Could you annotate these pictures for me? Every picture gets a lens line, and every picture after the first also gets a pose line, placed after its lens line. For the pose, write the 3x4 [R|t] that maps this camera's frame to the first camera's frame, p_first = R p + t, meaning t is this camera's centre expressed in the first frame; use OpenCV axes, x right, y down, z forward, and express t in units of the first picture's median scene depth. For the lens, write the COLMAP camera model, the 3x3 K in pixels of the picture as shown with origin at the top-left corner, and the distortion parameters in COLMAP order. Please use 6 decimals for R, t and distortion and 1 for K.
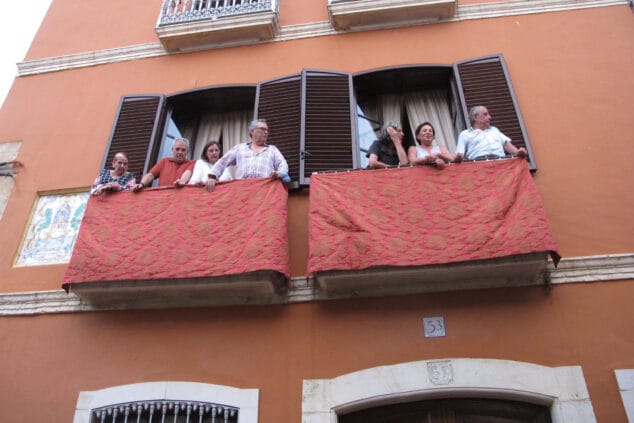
lens RADIAL K [[520.1, 0, 313.7], [0, 520.1, 199.5], [0, 0, 1]] dist [-0.138566, 0.095184]
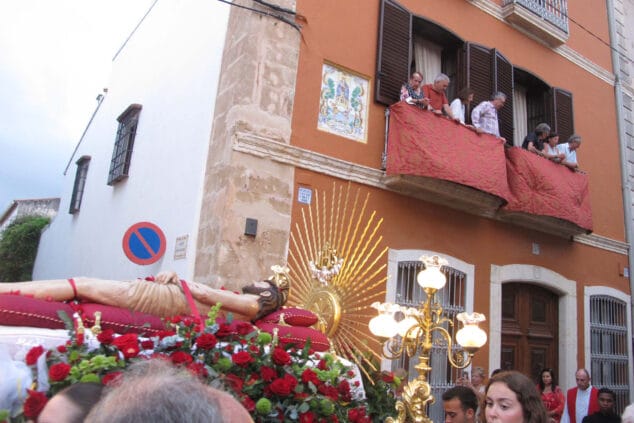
lens RADIAL K [[520.1, 0, 313.7], [0, 520.1, 199.5], [0, 0, 1]] dist [-0.138566, 0.095184]
pose [[0.762930, 0.220403, 0.607751, -1.392032], [-0.424491, 0.879827, 0.213805, 0.028406], [-0.487592, -0.421103, 0.764805, 0.022489]]
